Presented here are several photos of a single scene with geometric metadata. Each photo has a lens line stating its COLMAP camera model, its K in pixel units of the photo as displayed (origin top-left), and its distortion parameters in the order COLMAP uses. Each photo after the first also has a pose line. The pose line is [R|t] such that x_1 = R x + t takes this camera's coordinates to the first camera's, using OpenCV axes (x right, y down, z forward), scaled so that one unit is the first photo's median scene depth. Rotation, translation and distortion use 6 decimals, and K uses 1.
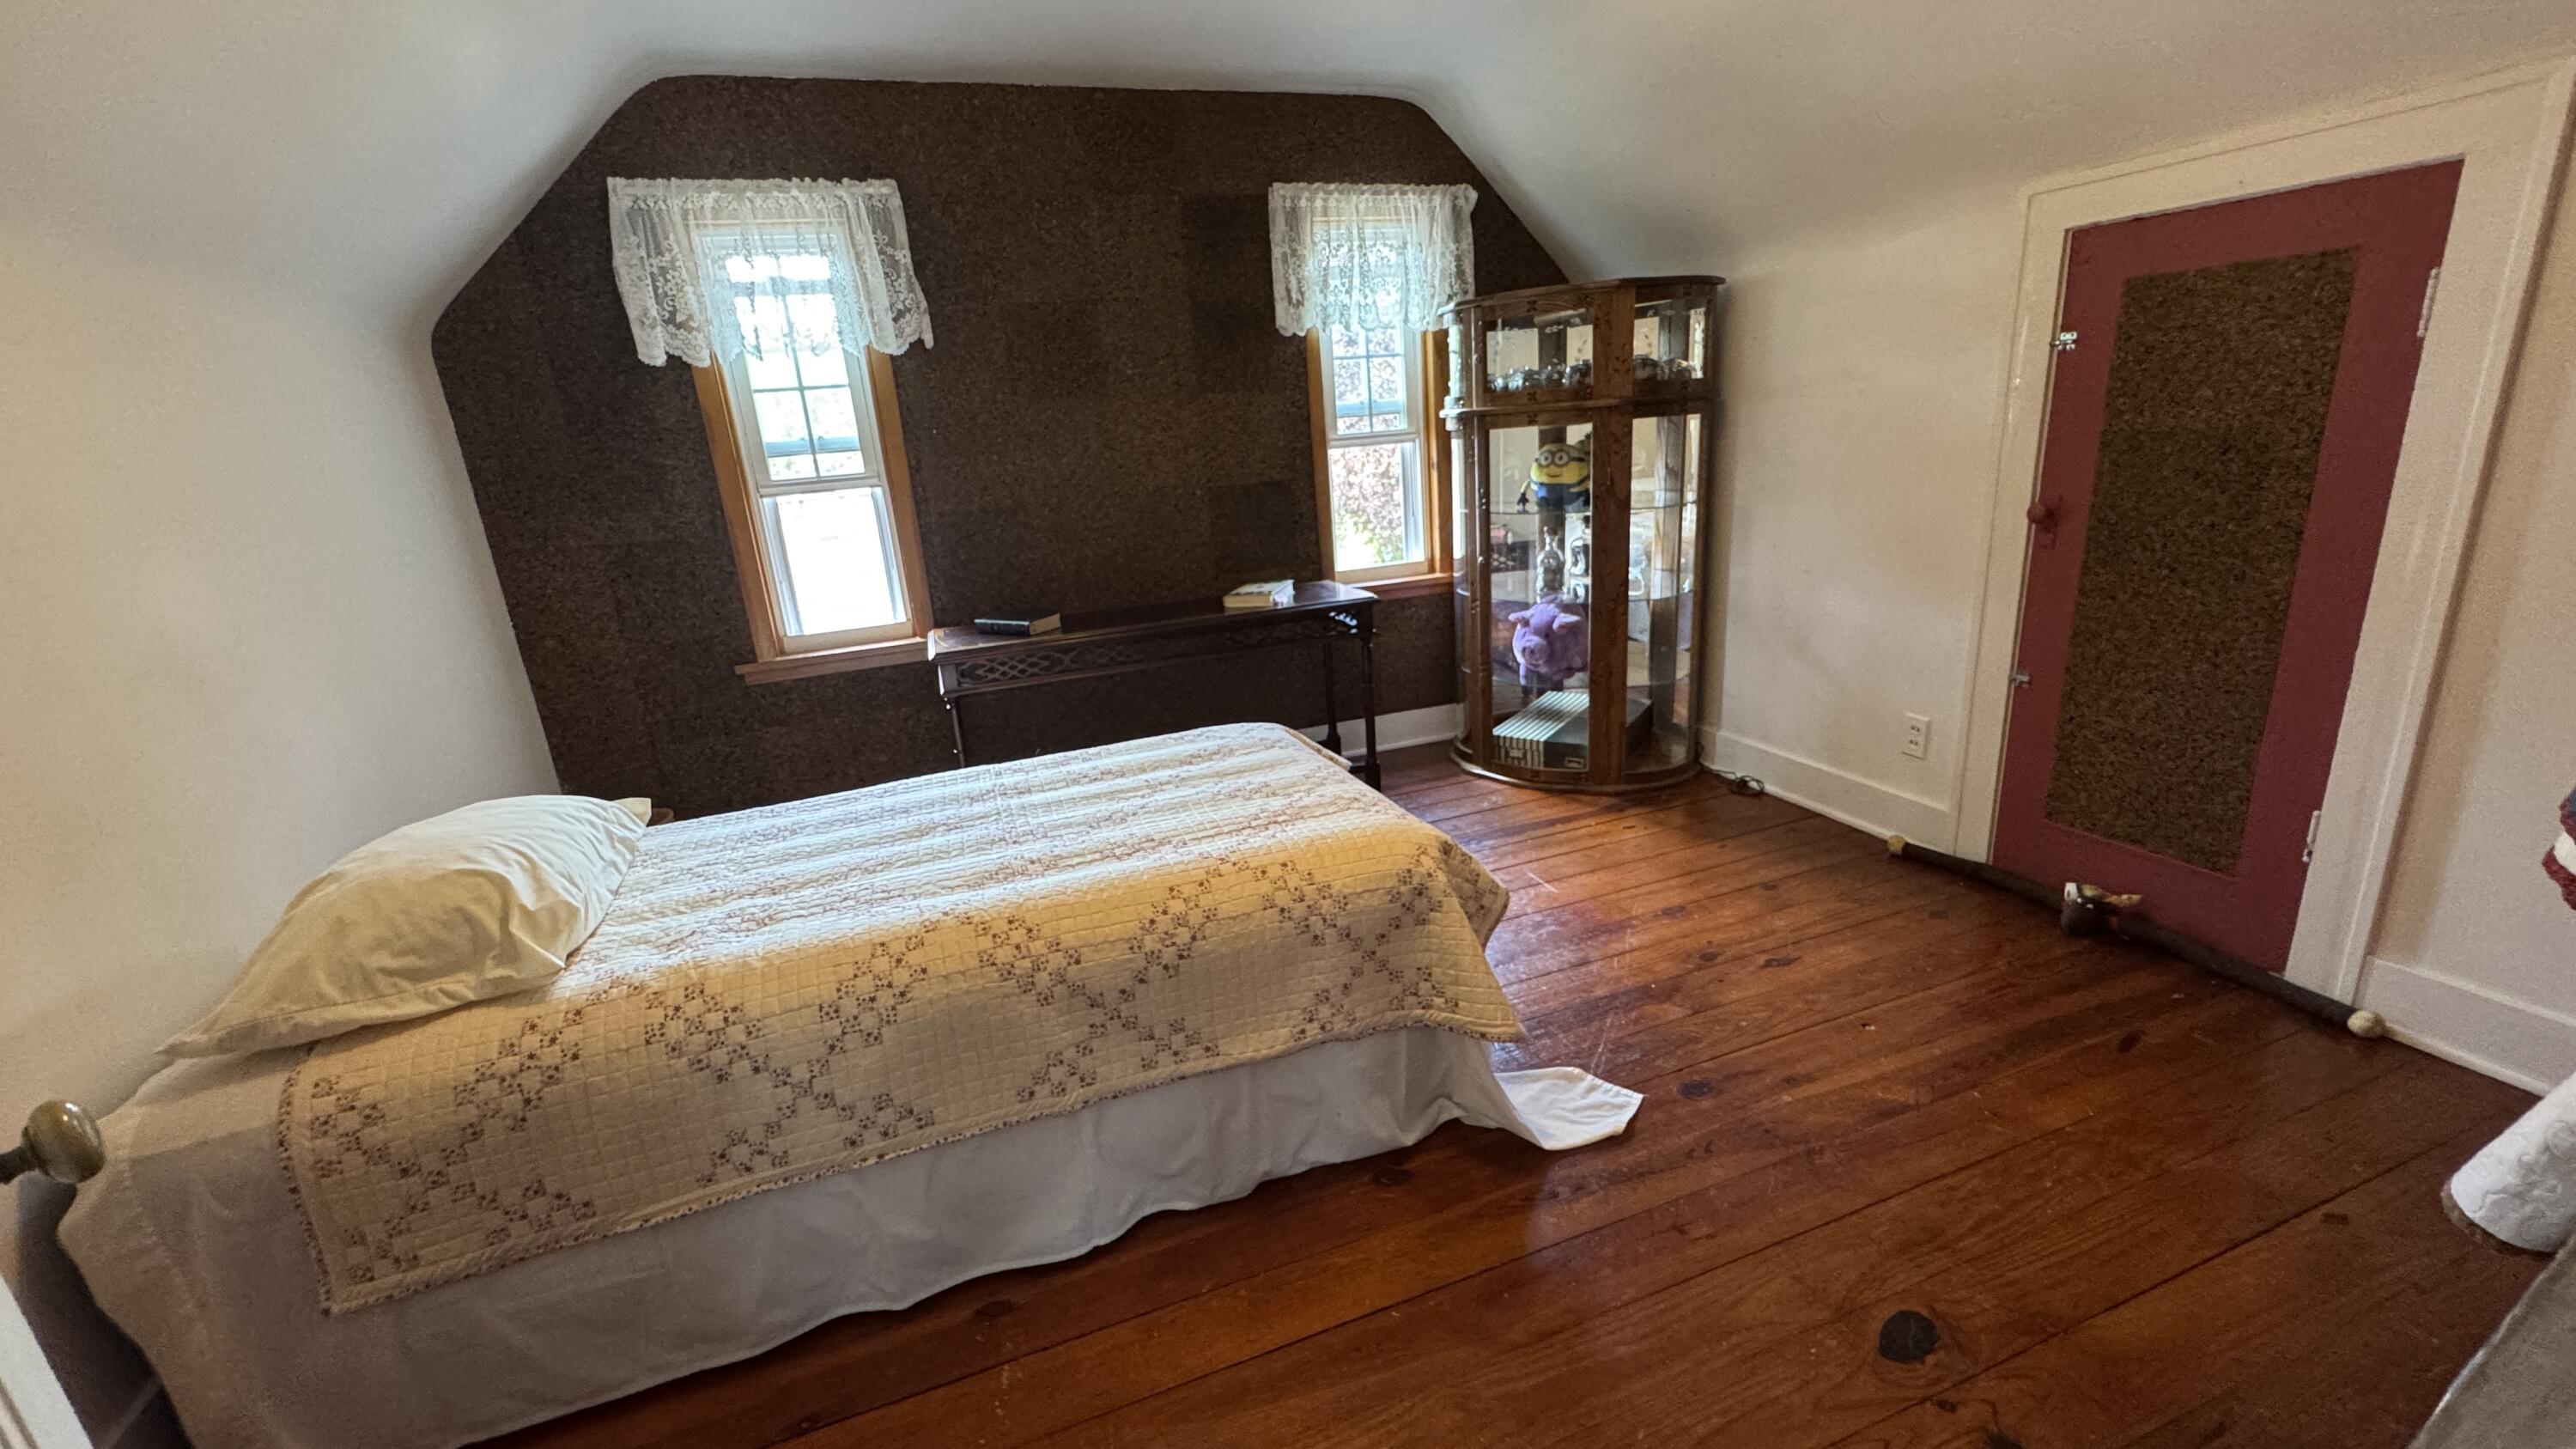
lens RADIAL K [[1020.8, 0, 1291.4], [0, 1020.8, 717.7], [0, 0, 1]] dist [-0.005162, 0.000651]
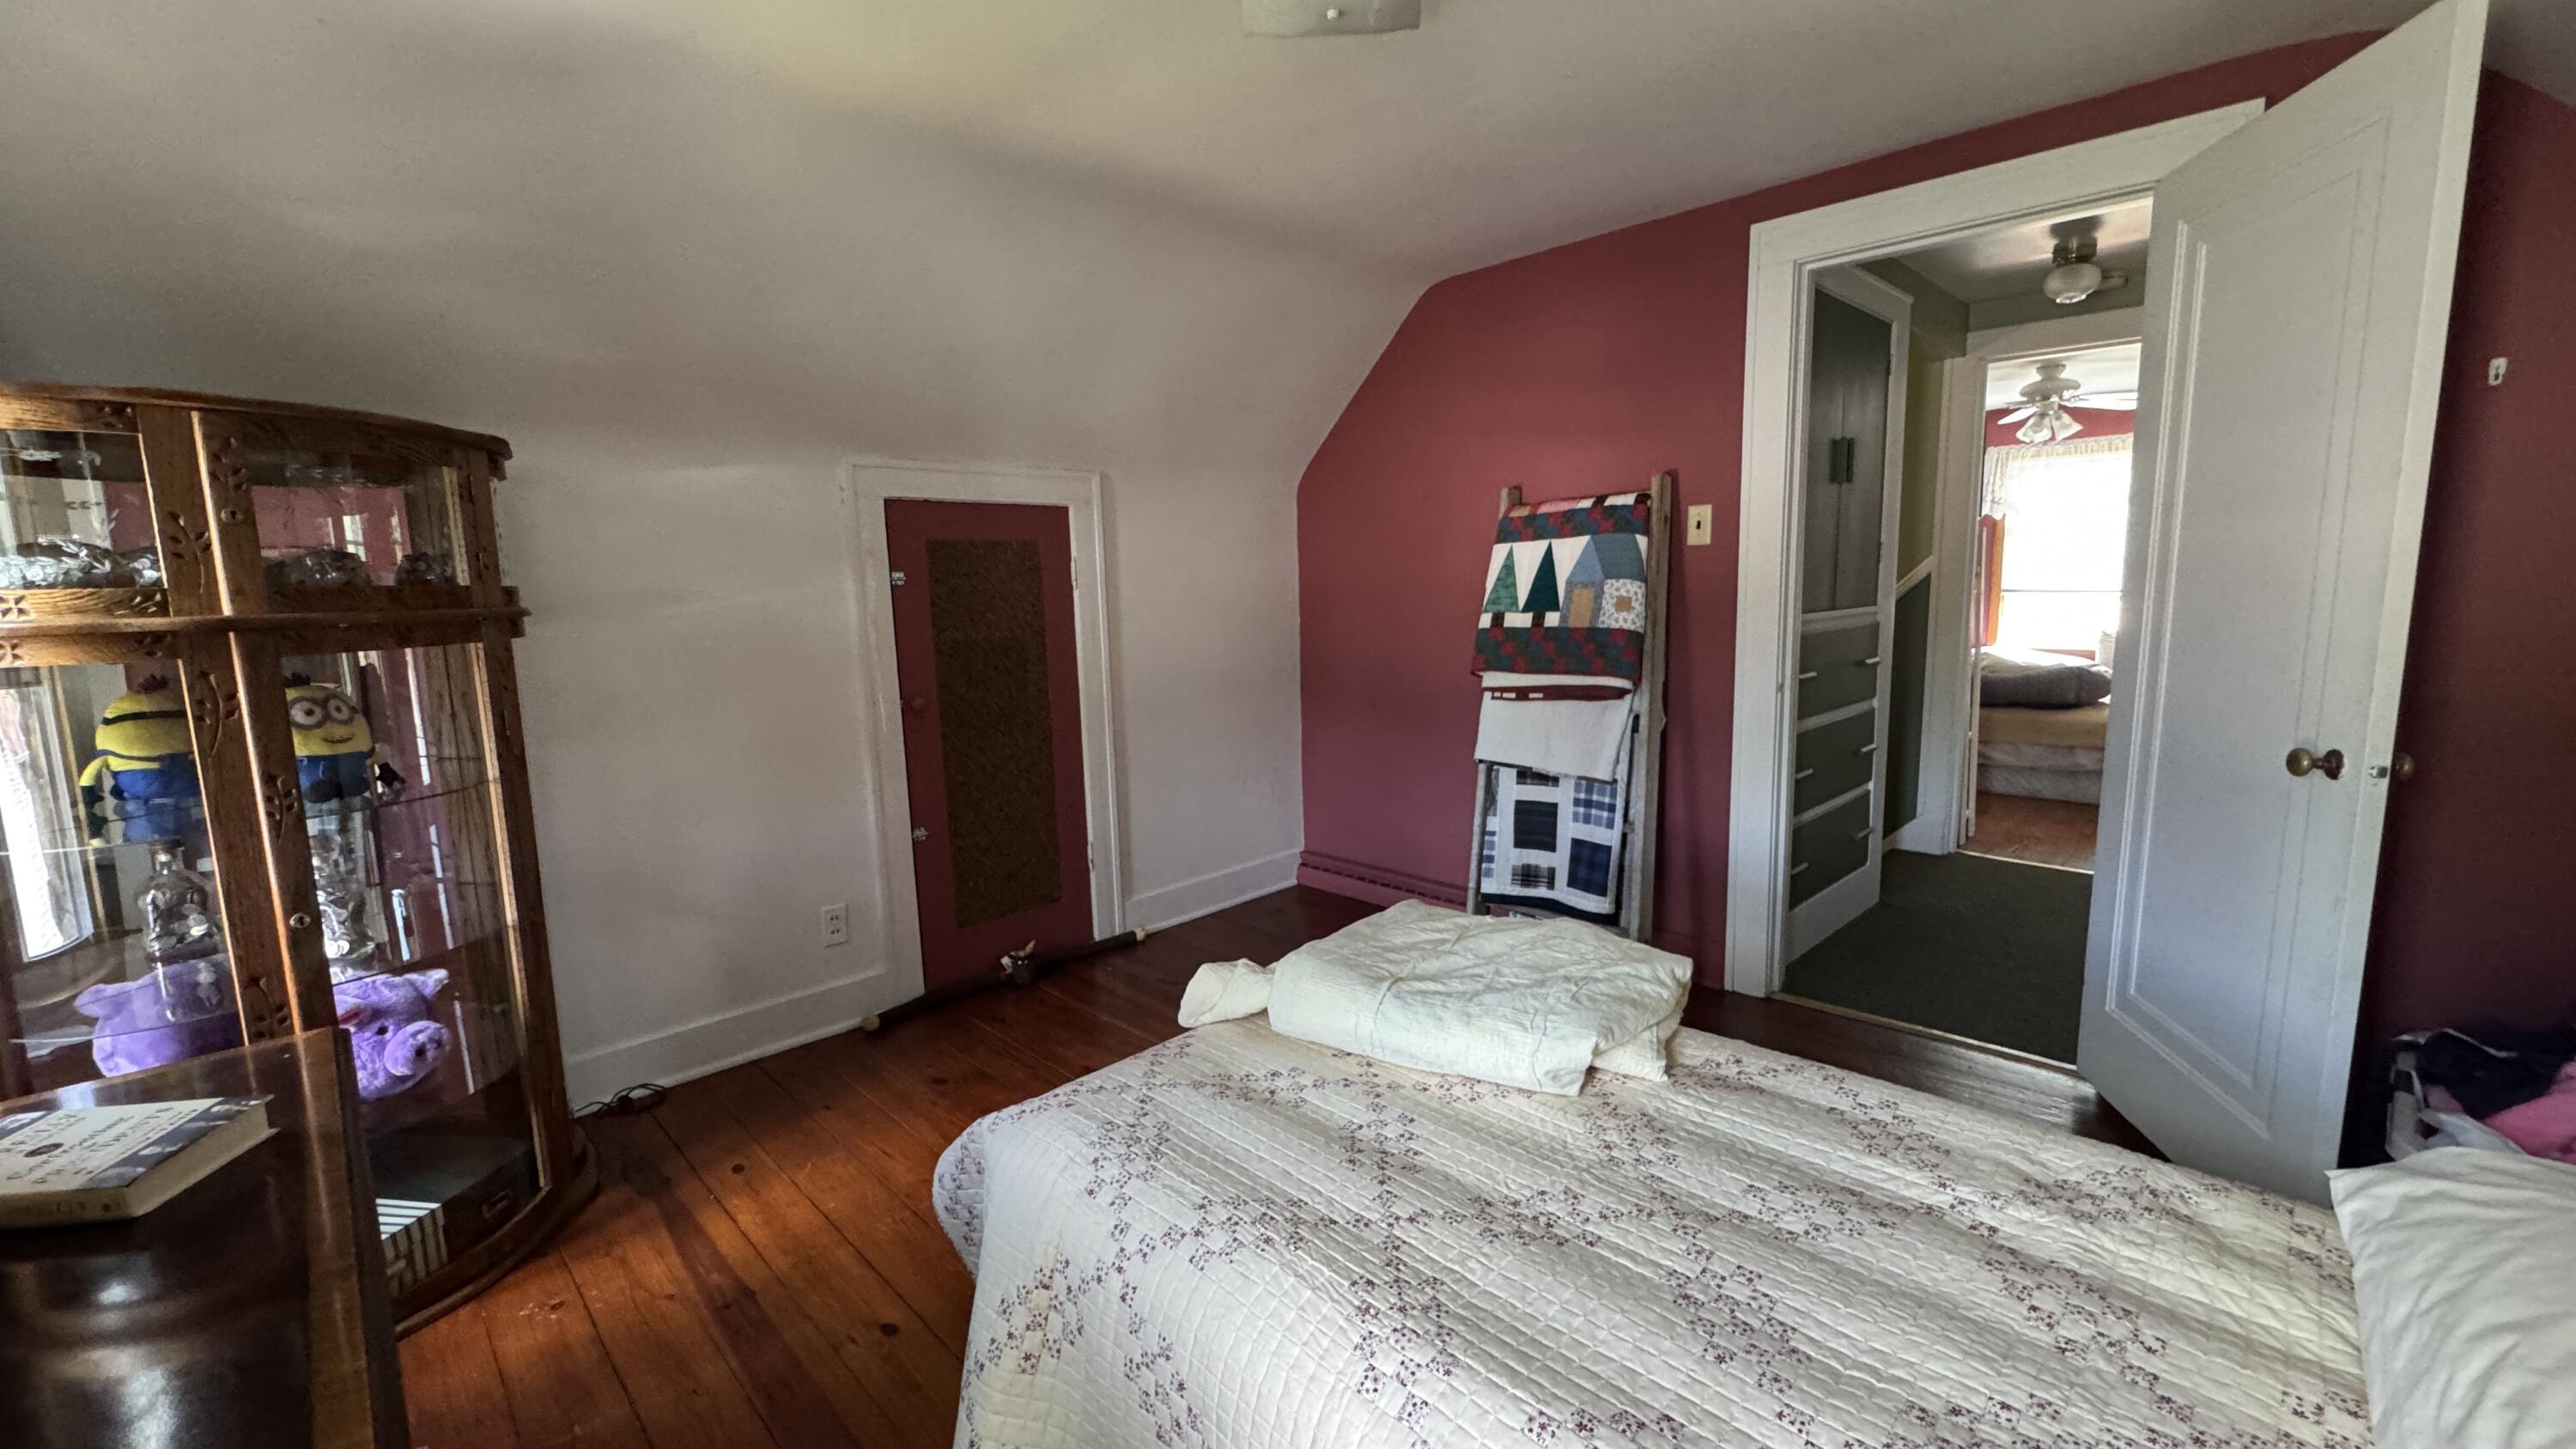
lens RADIAL K [[1020.8, 0, 1280.2], [0, 1020.8, 719.3], [0, 0, 1]] dist [-0.005162, 0.000651]
pose [[-0.409855, -0.037300, 0.911388, -0.605016], [0.303057, 0.936836, 0.174627, -0.256184], [-0.860334, 0.347774, -0.372663, 1.038027]]
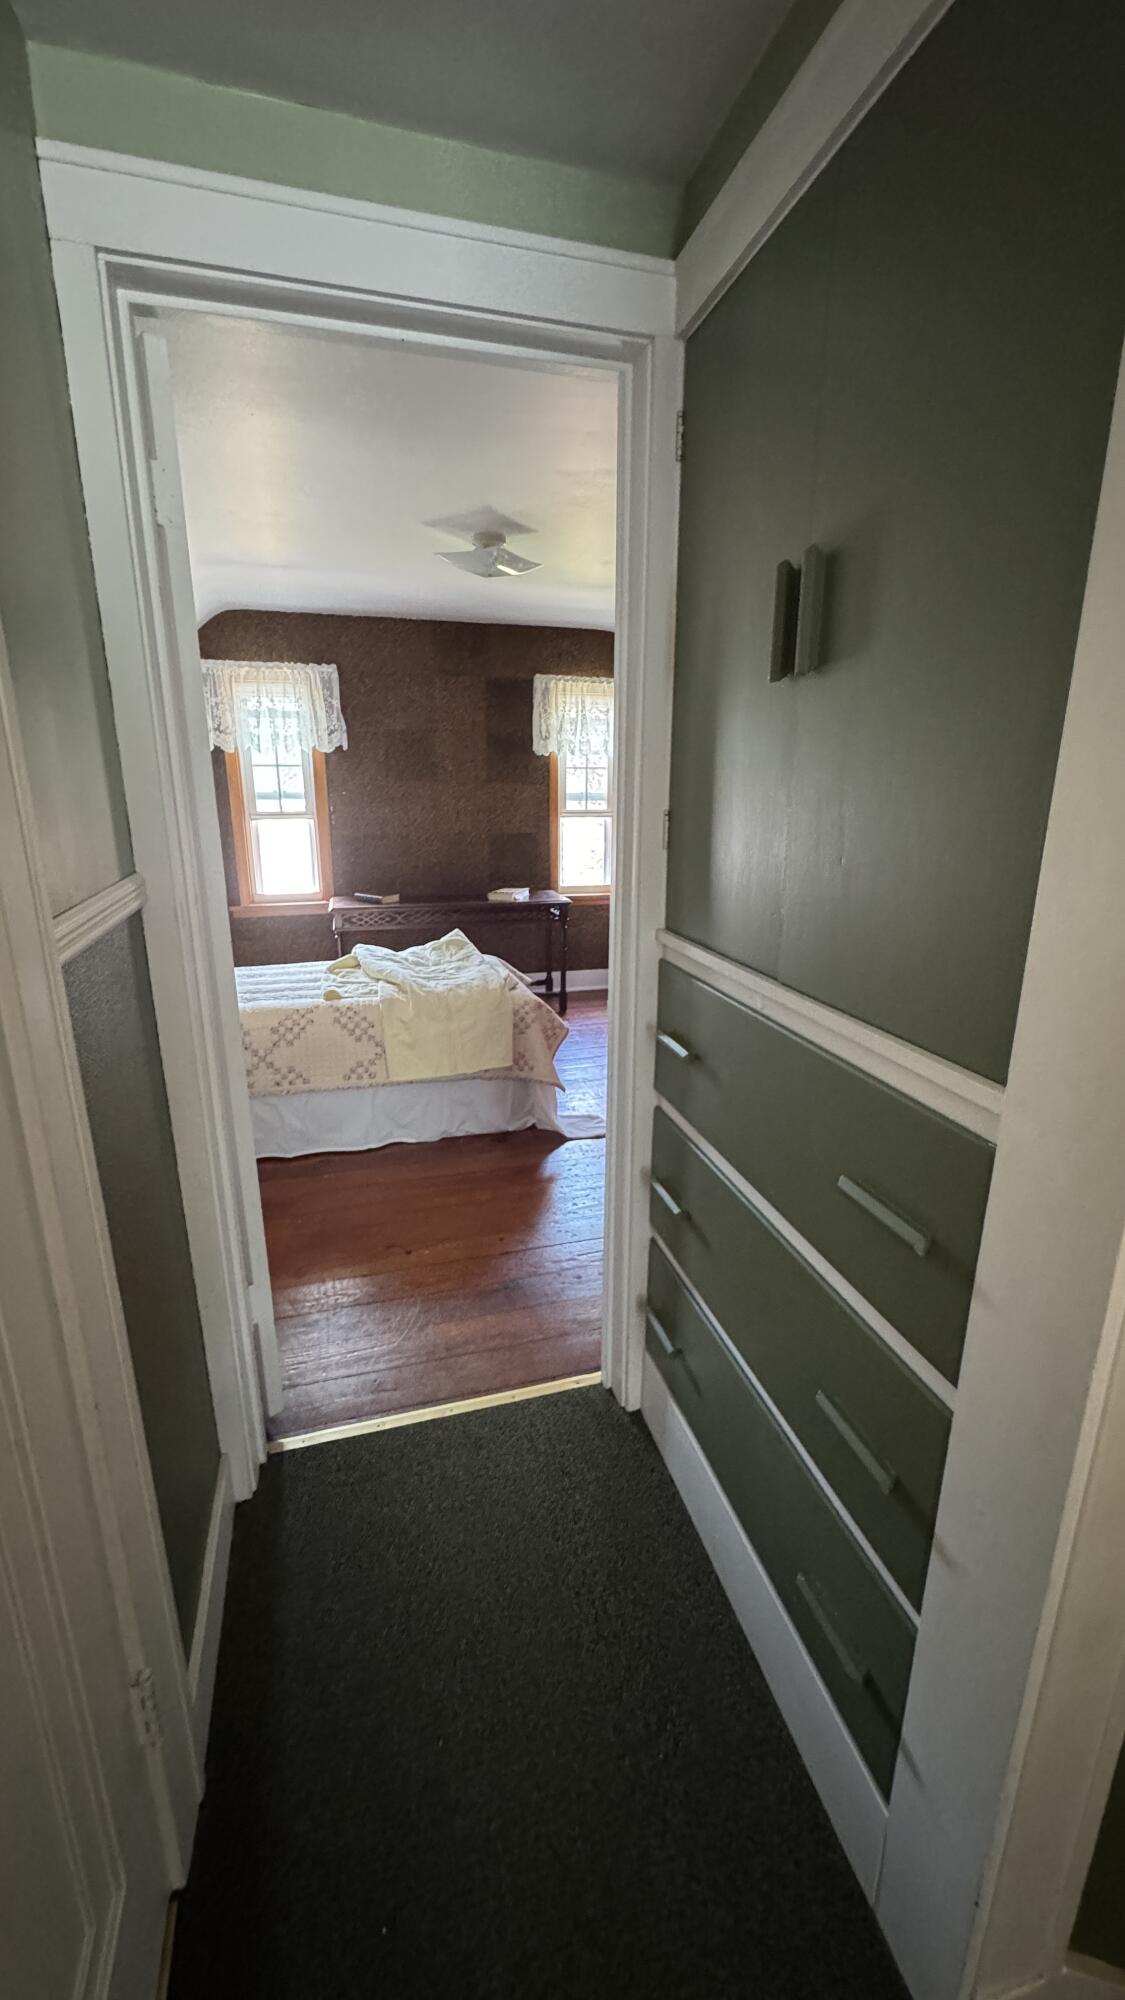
lens RADIAL K [[792.4, 0, 566.5], [0, 792.4, 994.0], [0, 0, 1]] dist [-0.005162, 0.000651]
pose [[0.994242, 0.094715, -0.050117, 0.193015], [-0.095337, 0.995393, -0.010155, 0.075253], [0.048925, 0.014874, 0.998692, -0.500645]]
